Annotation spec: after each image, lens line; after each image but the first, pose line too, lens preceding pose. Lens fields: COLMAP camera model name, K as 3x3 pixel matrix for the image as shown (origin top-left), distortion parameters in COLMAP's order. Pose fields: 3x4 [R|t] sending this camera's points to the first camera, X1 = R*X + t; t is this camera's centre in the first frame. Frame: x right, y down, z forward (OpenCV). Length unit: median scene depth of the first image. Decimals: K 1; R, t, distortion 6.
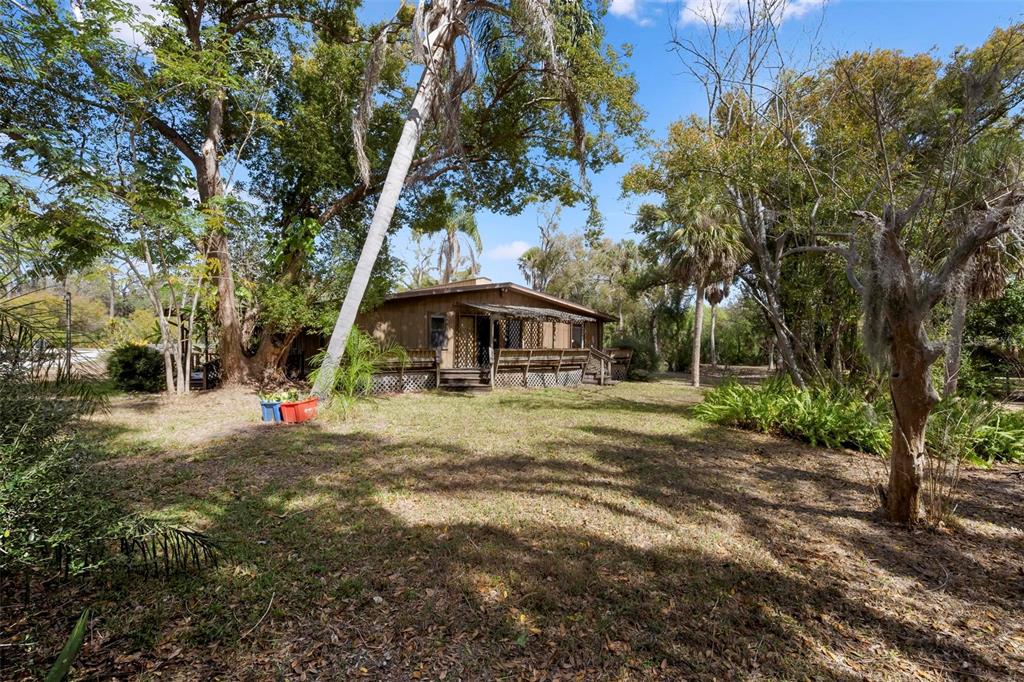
lens RADIAL K [[476.4, 0, 512.2], [0, 476.4, 341.6], [0, 0, 1]] dist [0.002347, 0.000522]
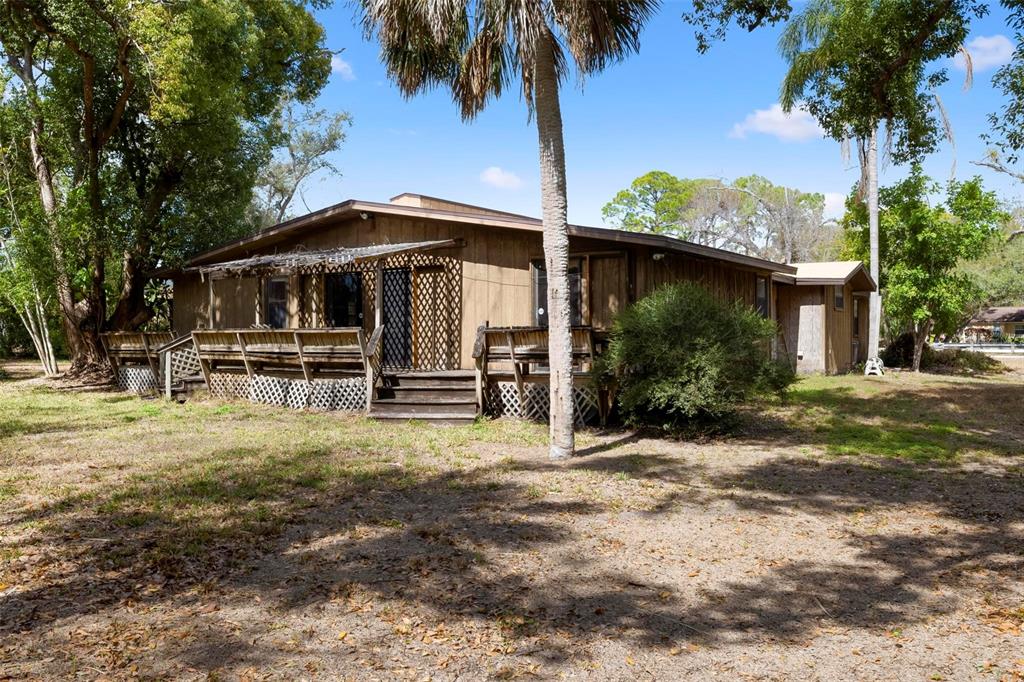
lens RADIAL K [[872.5, 0, 512.0], [0, 872.5, 340.8], [0, 0, 1]] dist [0.010616, -0.013015]
pose [[0.306811, -0.003756, -0.951763, 0.990677], [0.005146, 0.999984, -0.002288, 0.029823], [0.951756, -0.004196, 0.306826, 0.935854]]
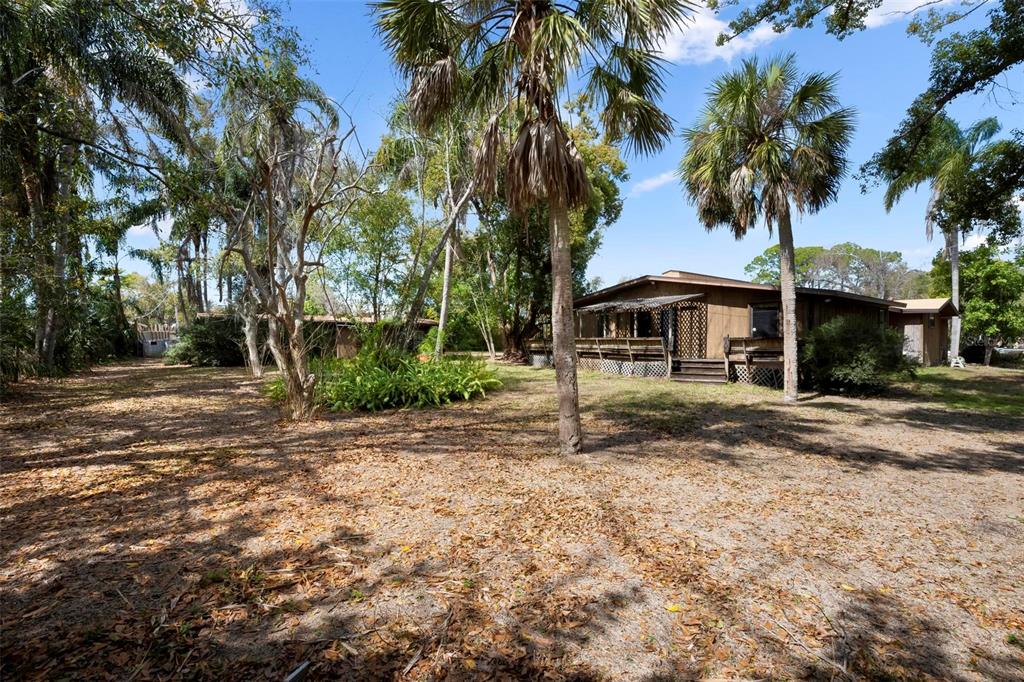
lens RADIAL K [[476.4, 0, 511.2], [0, 476.4, 342.6], [0, 0, 1]] dist [0.002347, 0.000522]
pose [[-0.018363, -0.004575, -0.999821, 1.110762], [-0.004458, 0.999980, -0.004494, 0.030390], [0.999821, 0.004374, -0.018383, 0.770796]]
